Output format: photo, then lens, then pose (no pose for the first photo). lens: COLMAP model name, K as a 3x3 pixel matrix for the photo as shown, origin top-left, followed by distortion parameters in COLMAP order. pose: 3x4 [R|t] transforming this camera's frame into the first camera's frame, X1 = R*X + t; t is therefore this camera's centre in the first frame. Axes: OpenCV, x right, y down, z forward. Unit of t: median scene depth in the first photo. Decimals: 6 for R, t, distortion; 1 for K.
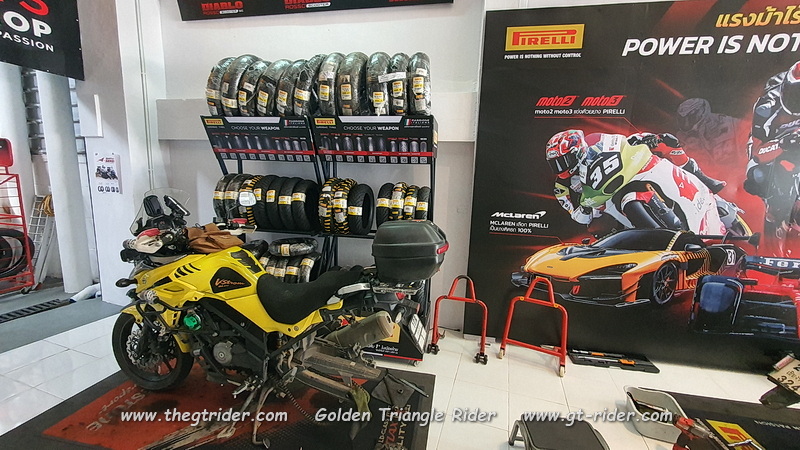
lens RADIAL K [[313.1, 0, 413.1], [0, 313.1, 186.7], [0, 0, 1]] dist [-0.000439, 0.000286]
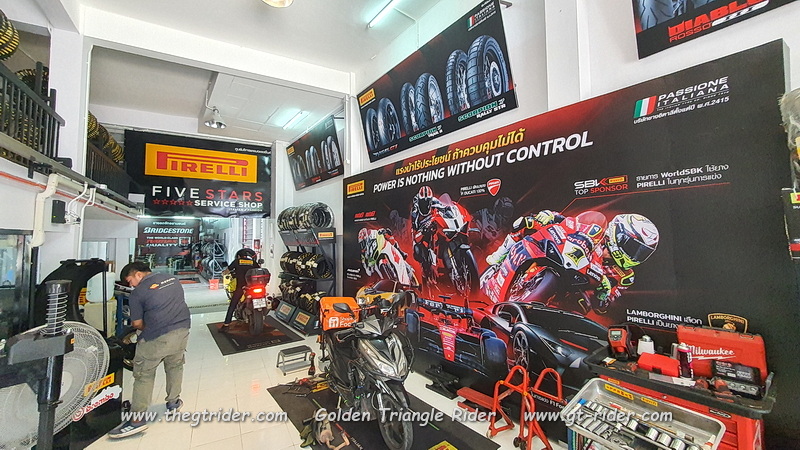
lens RADIAL K [[313.1, 0, 387.3], [0, 313.1, 222.6], [0, 0, 1]] dist [-0.000439, 0.000286]
pose [[0.725243, -0.059800, -0.685891, 2.099986], [-0.065152, 0.985789, -0.154837, 0.092470], [0.685404, 0.156982, 0.711040, -0.375903]]
